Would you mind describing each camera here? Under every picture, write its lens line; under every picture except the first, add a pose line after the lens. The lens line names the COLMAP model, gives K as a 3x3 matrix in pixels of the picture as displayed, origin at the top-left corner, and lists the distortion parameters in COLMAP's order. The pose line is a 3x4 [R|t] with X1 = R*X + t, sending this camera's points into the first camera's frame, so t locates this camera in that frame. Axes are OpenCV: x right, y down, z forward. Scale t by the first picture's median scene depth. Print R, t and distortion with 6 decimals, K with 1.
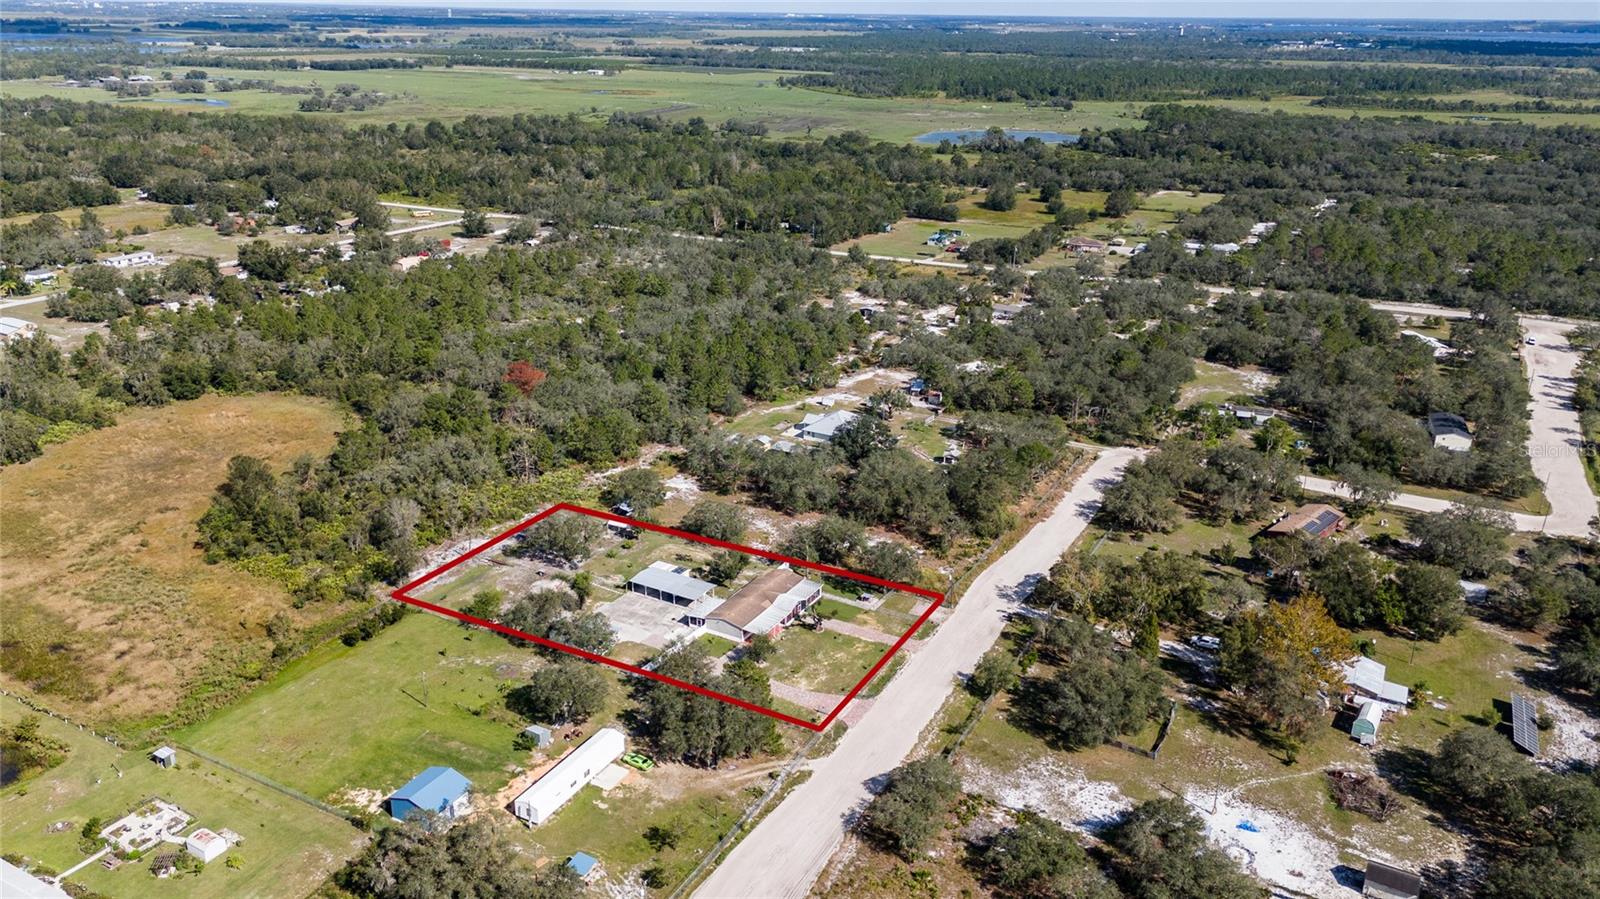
lens RADIAL K [[1154.0, 0, 805.7], [0, 1154.0, 476.2], [0, 0, 1]] dist [0.076339, -0.082384]
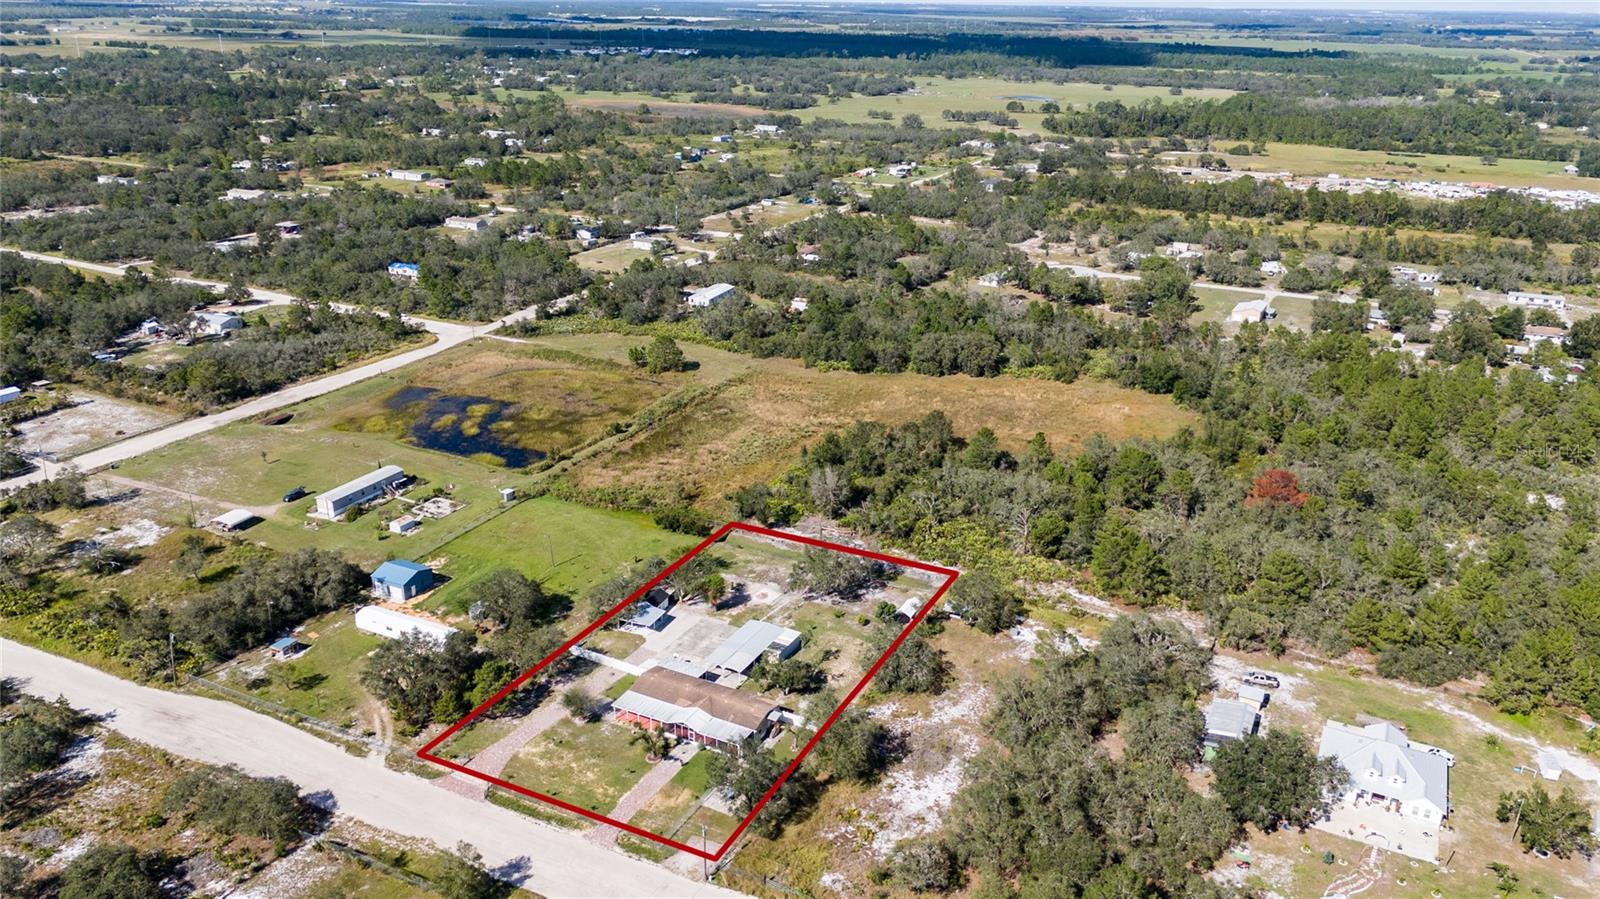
lens RADIAL K [[1154.0, 0, 805.7], [0, 1154.0, 476.2], [0, 0, 1]] dist [0.076339, -0.082384]
pose [[0.042277, 0.370099, -0.928030, 0.681090], [-0.390324, 0.861161, 0.325651, -0.335047], [0.919707, 0.348464, 0.180866, 0.866003]]
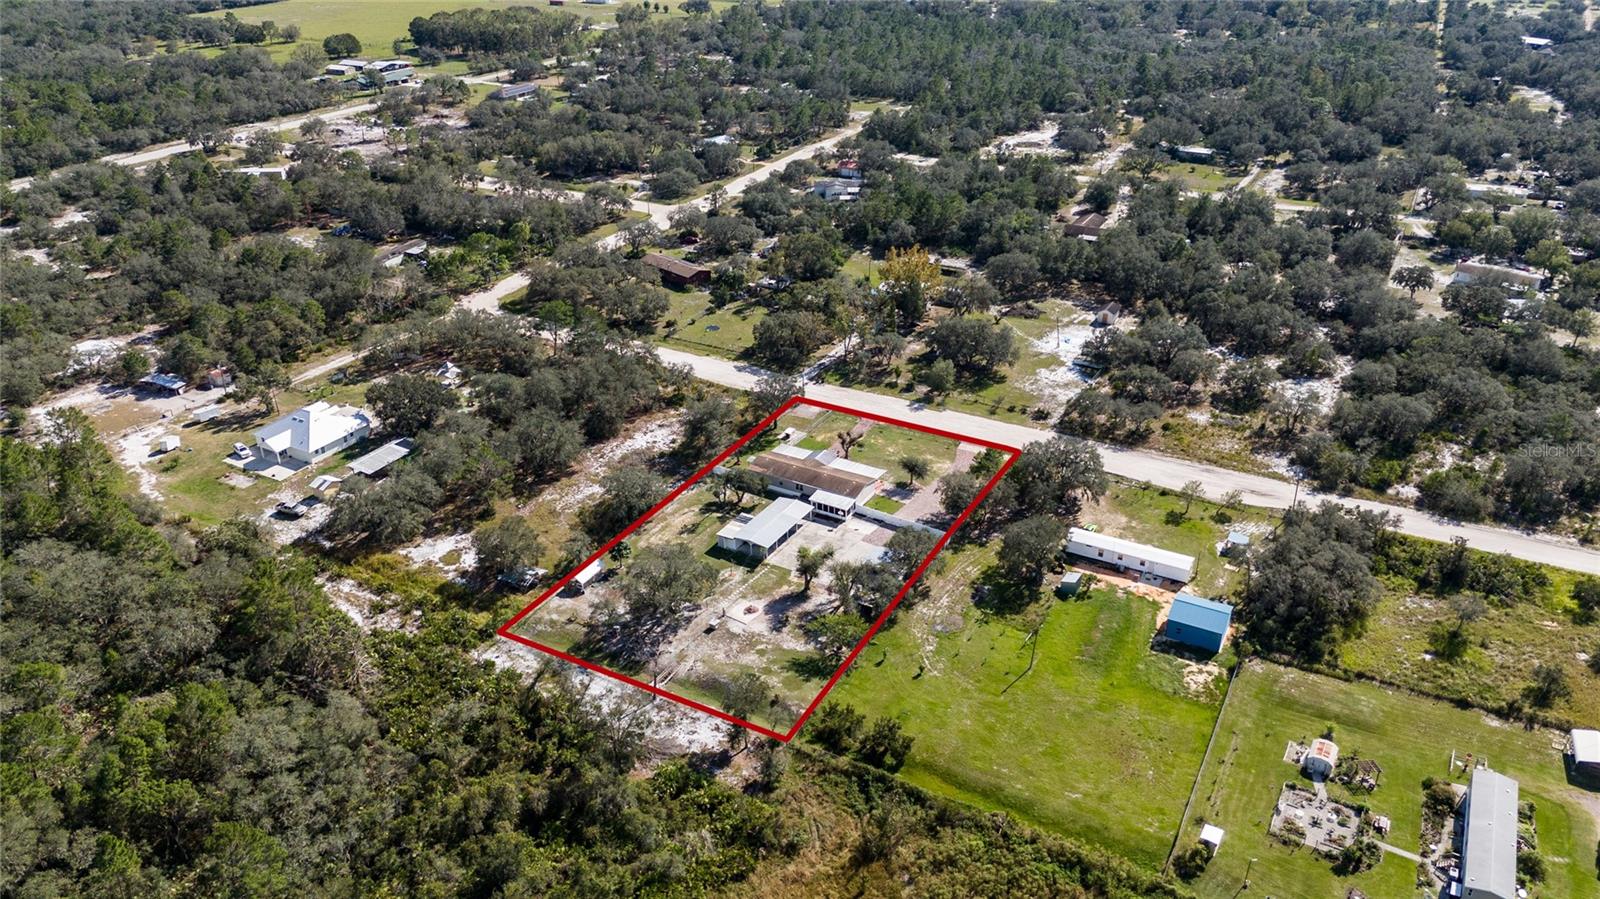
lens RADIAL K [[1154.0, 0, 805.7], [0, 1154.0, 476.2], [0, 0, 1]] dist [0.076339, -0.082384]
pose [[0.004813, -0.492696, 0.870188, -0.898653], [0.375083, 0.807554, 0.455158, -0.341346], [-0.926979, 0.324202, 0.188688, 0.825990]]
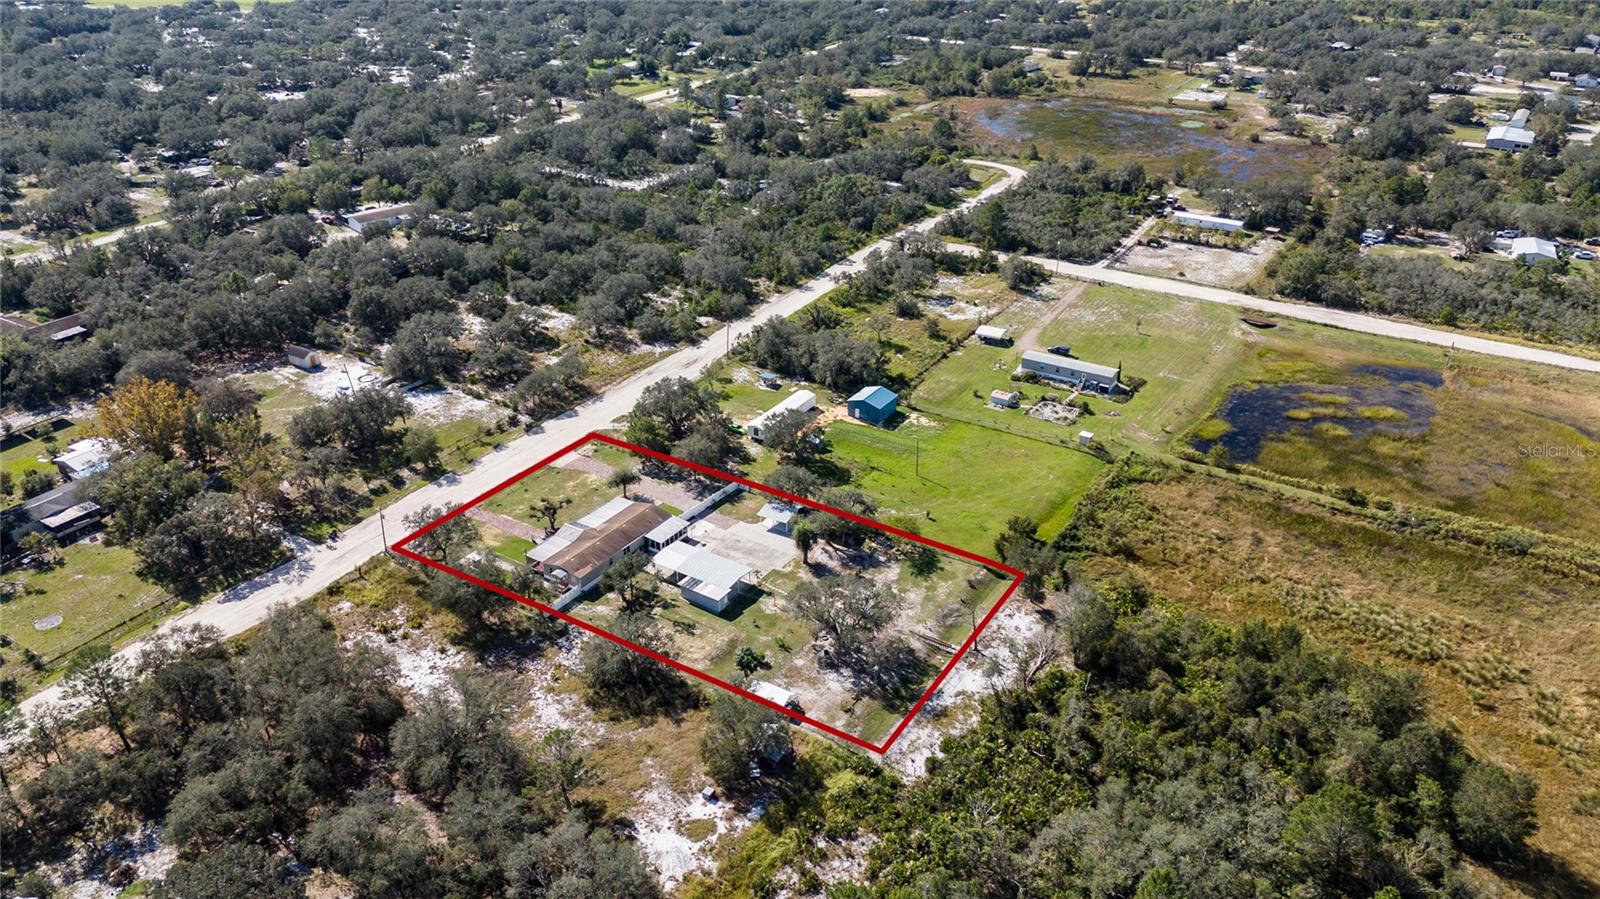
lens RADIAL K [[1154.0, 0, 805.7], [0, 1154.0, 476.2], [0, 0, 1]] dist [0.076339, -0.082384]
pose [[-0.997868, -0.042589, 0.049458, -0.236400], [0.011428, 0.632059, 0.774836, -0.612649], [-0.064260, 0.773749, -0.630225, 1.520626]]
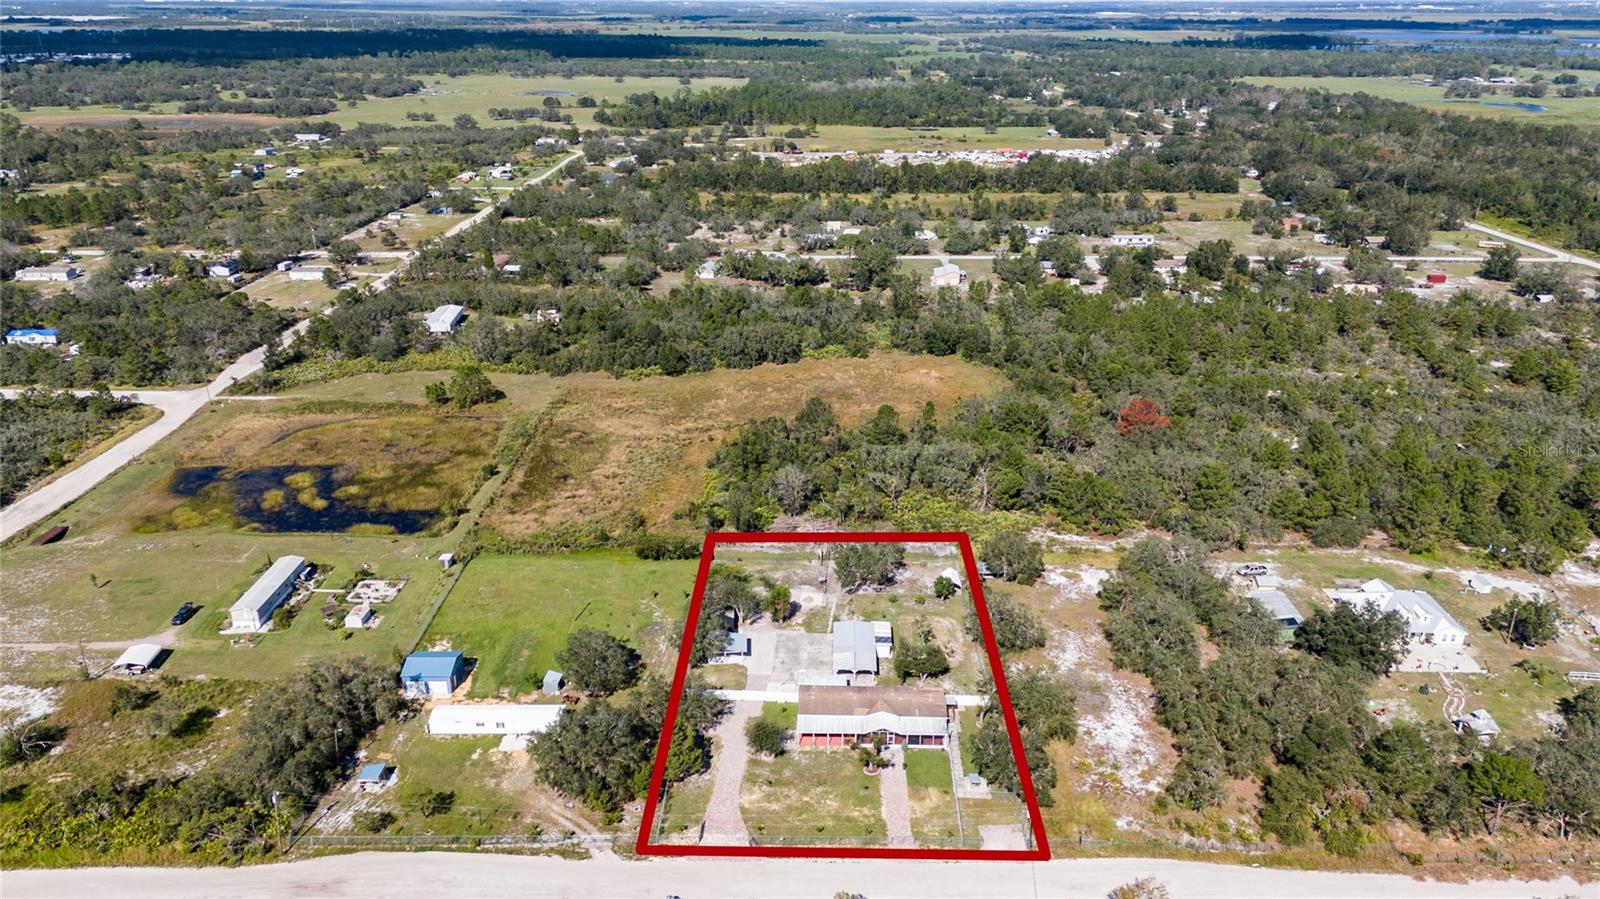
lens RADIAL K [[1154.0, 0, 805.7], [0, 1154.0, 476.2], [0, 0, 1]] dist [0.076339, -0.082384]
pose [[0.469641, 0.326671, -0.820197, 0.569894], [-0.327948, 0.927103, 0.181468, -0.182207], [0.819687, 0.183757, 0.542537, 0.481277]]
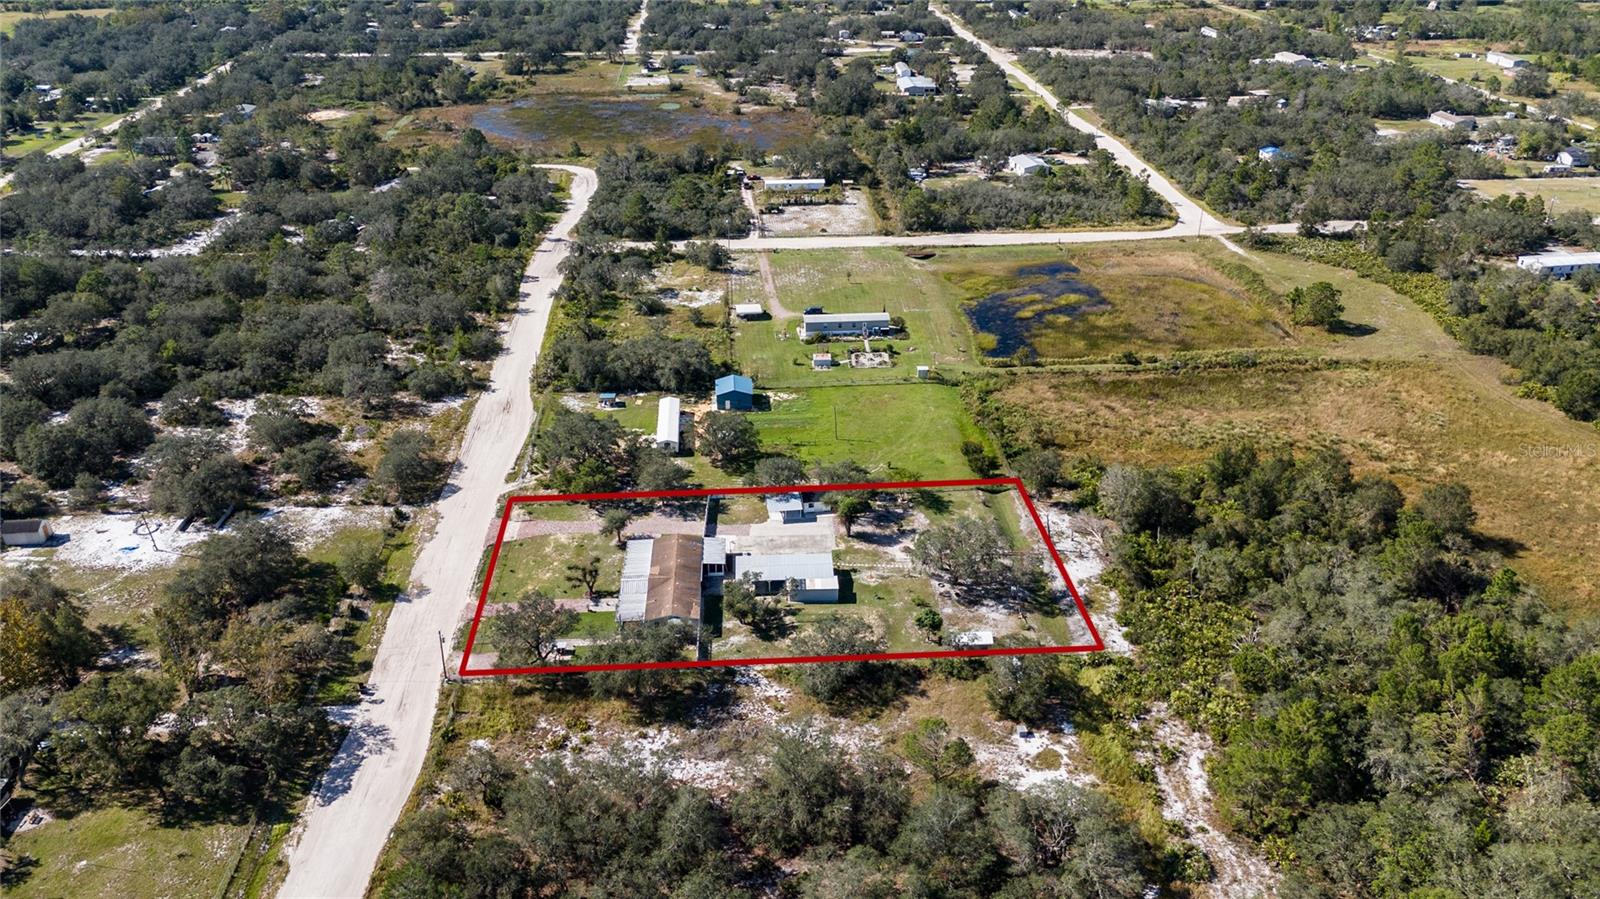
lens RADIAL K [[1154.0, 0, 805.7], [0, 1154.0, 476.2], [0, 0, 1]] dist [0.076339, -0.082384]
pose [[-0.844215, 0.251128, -0.473535, 0.257997], [-0.206118, 0.663421, 0.719297, -0.571092], [0.494789, 0.704846, -0.508308, 1.431121]]
